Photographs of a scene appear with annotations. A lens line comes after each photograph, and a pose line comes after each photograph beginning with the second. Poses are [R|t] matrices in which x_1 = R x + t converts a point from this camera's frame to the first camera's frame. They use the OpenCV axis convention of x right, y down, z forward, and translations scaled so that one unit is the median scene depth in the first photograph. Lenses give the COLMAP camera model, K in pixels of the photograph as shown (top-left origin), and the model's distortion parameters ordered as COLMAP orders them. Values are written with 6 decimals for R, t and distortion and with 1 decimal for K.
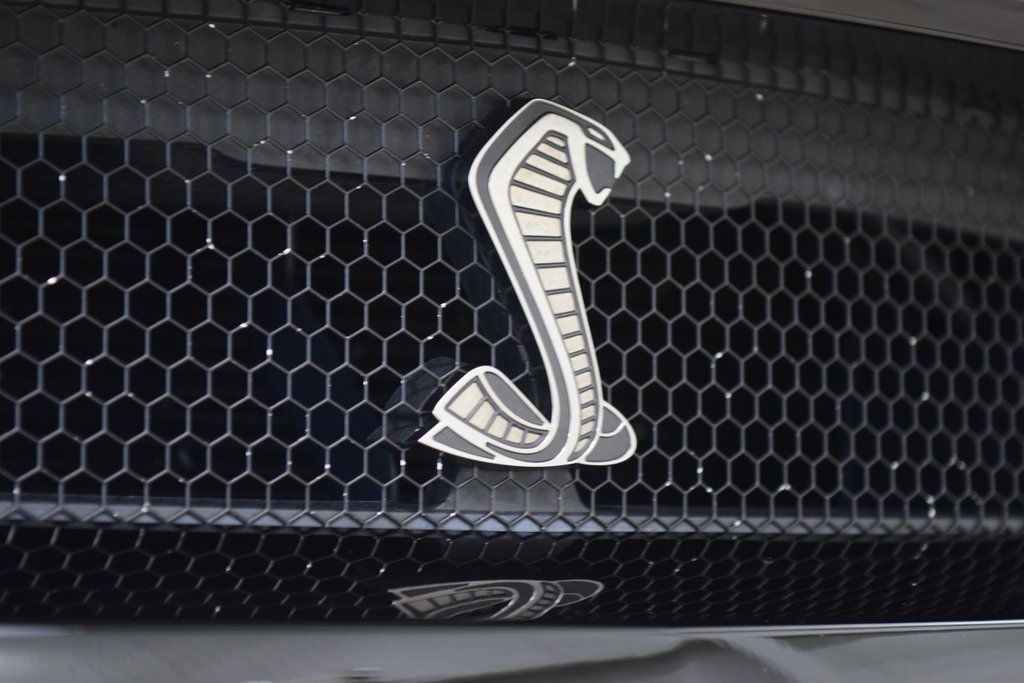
lens RADIAL K [[2957.8, 0, 512.7], [0, 2957.8, 338.3], [0, 0, 1]] dist [0.061611, 0.000000]
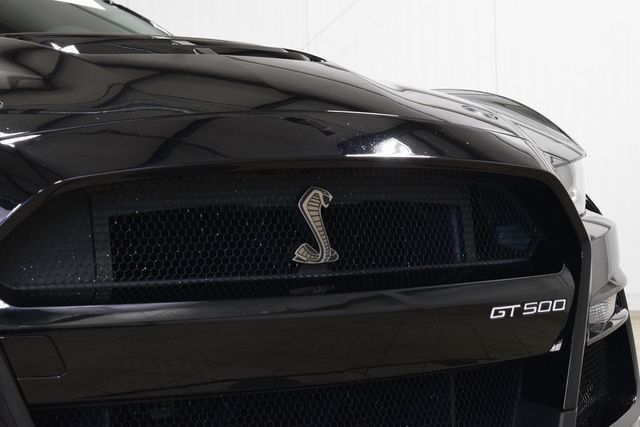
lens RADIAL K [[1795.0, 0, 320.5], [0, 1795.0, 215.4], [0, 0, 1]] dist [0.310022, 0.000000]
pose [[0.995815, -0.077985, -0.047662, 0.160770], [0.079130, 0.996608, 0.022620, -0.101261], [0.045736, -0.026297, 0.998607, -1.950393]]
